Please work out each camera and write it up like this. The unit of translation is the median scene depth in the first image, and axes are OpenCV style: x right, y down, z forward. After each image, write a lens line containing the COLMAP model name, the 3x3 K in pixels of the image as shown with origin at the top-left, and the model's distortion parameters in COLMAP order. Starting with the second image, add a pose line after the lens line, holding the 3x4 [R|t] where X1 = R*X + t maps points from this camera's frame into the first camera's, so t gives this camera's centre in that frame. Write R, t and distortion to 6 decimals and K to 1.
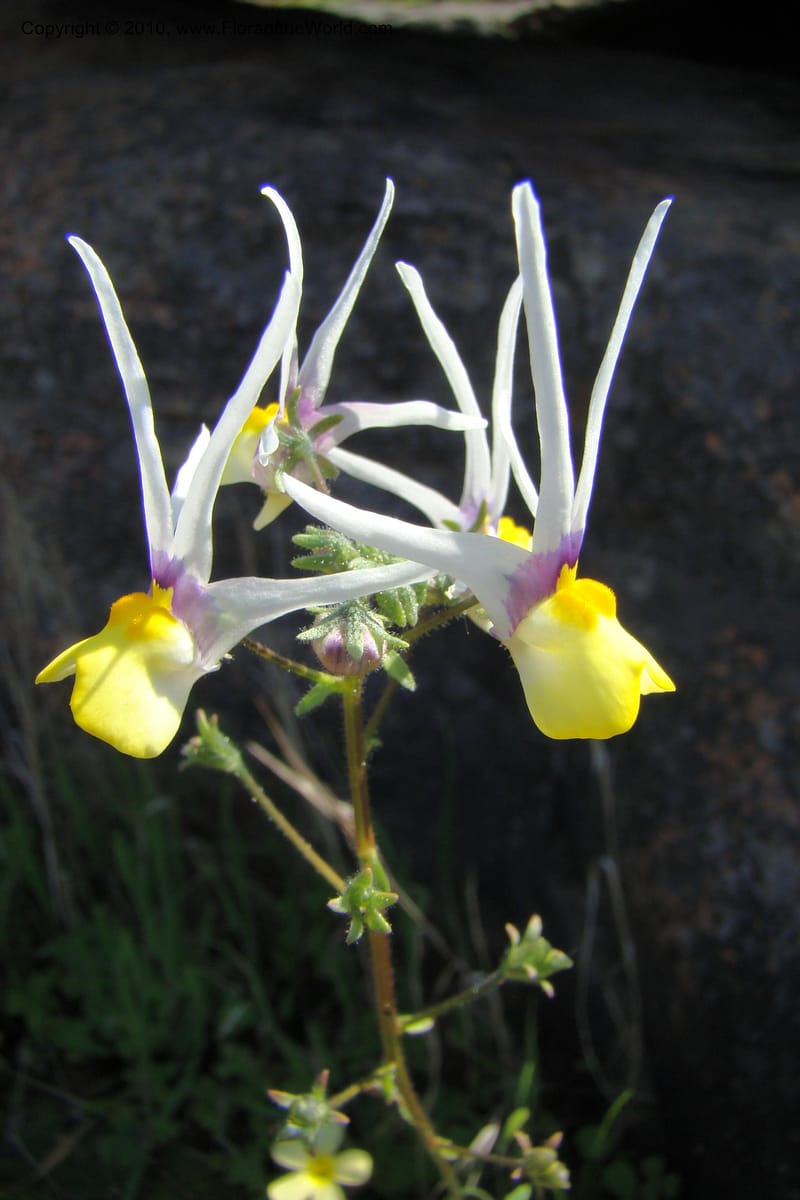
lens RADIAL K [[1107.2, 0, 400.1], [0, 1107.2, 588.7], [0, 0, 1]] dist [-0.172934, 0.114895]
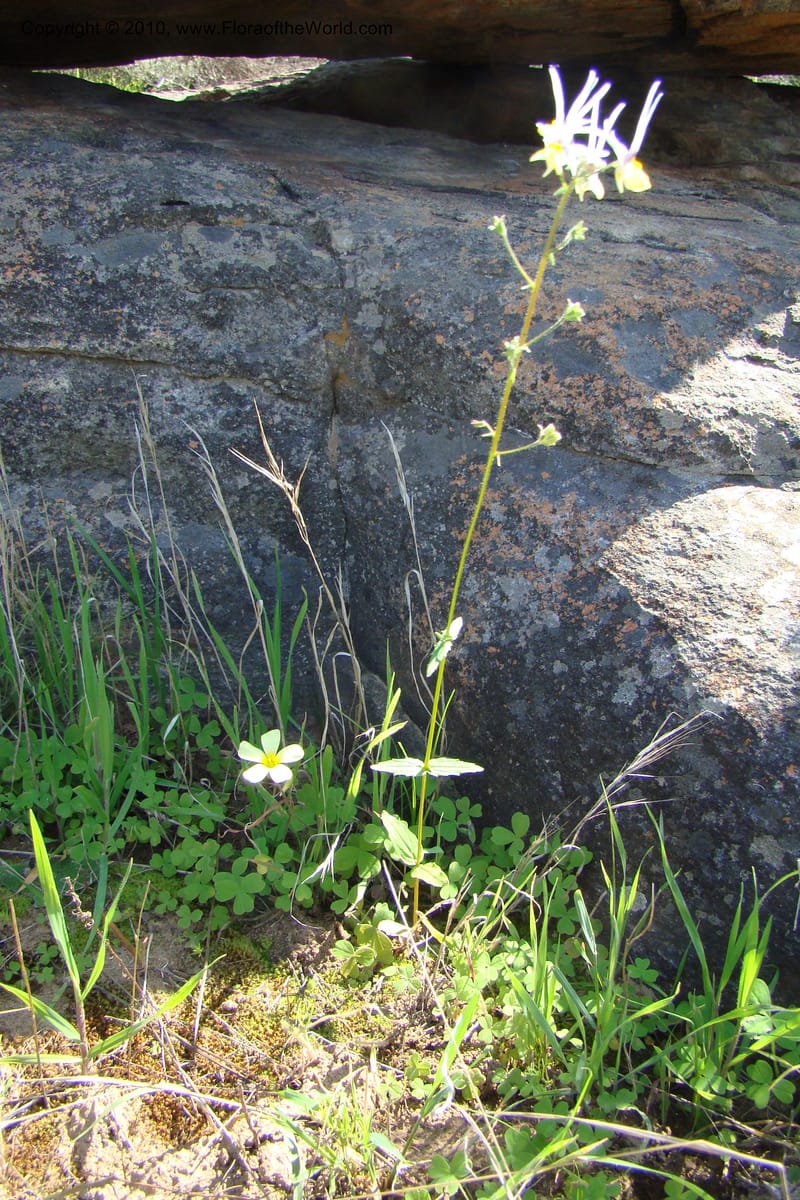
lens RADIAL K [[1136.1, 0, 400.0], [0, 1136.1, 600.0], [0, 0, 1]] dist [-0.153887, 0.013657]
pose [[0.948402, -0.078040, 0.307316, -0.315881], [0.102758, 0.992576, -0.065064, 0.364362], [-0.299957, 0.093286, 0.949381, -0.518007]]
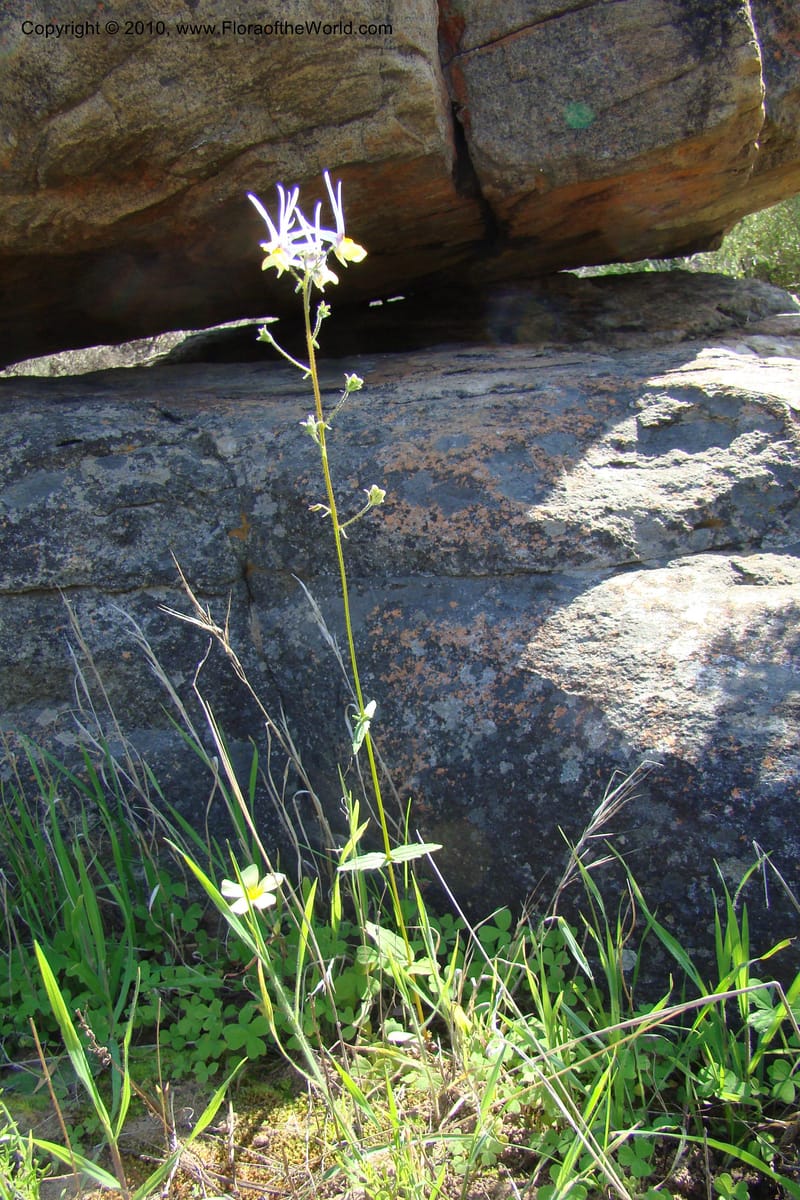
lens RADIAL K [[1139.3, 0, 392.1], [0, 1139.3, 657.5], [0, 0, 1]] dist [-0.164314, 0.021730]
pose [[0.901407, -0.217442, 0.374413, -0.368244], [0.316991, 0.920468, -0.228596, 0.555455], [-0.294929, 0.324743, 0.898643, -0.583011]]
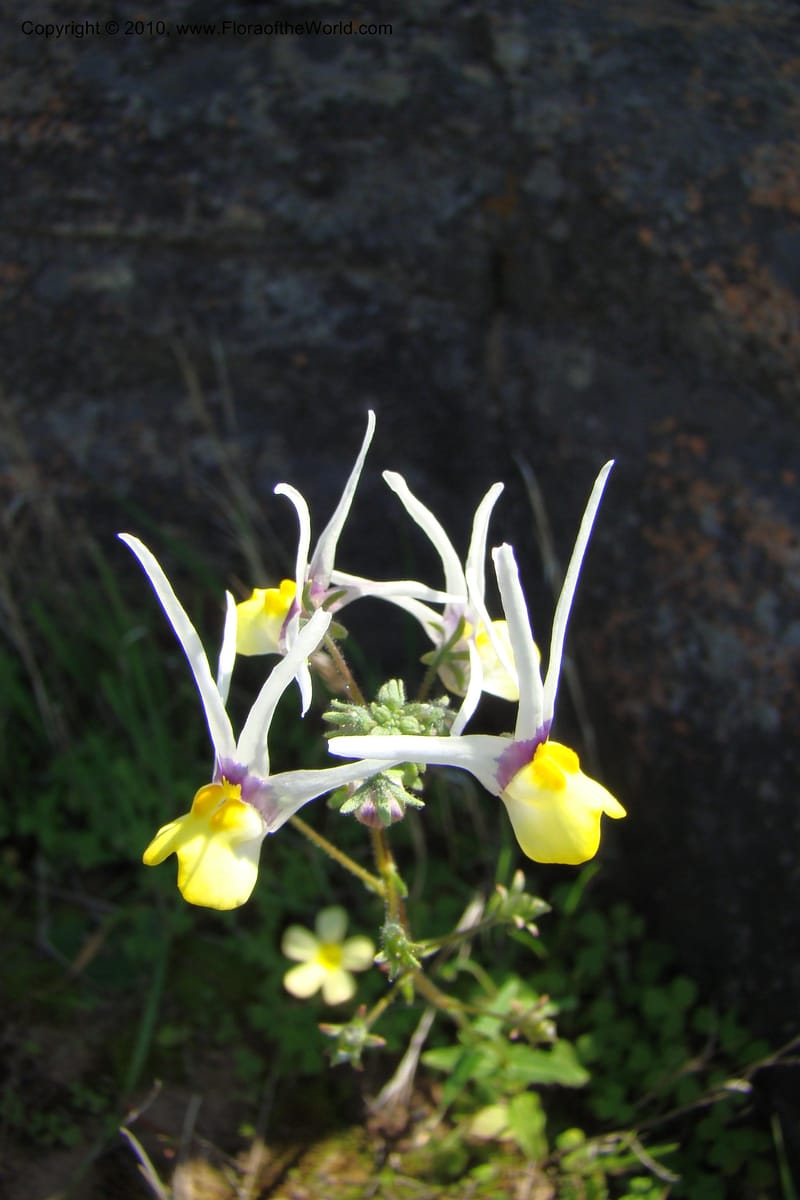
lens RADIAL K [[1113.5, 0, 398.3], [0, 1113.5, 589.0], [0, 0, 1]] dist [-0.165596, 0.100315]
pose [[0.994853, -0.094124, 0.037525, -0.007809], [0.082569, 0.967694, 0.238223, -0.083261], [-0.058736, -0.233898, 0.970485, -0.035398]]
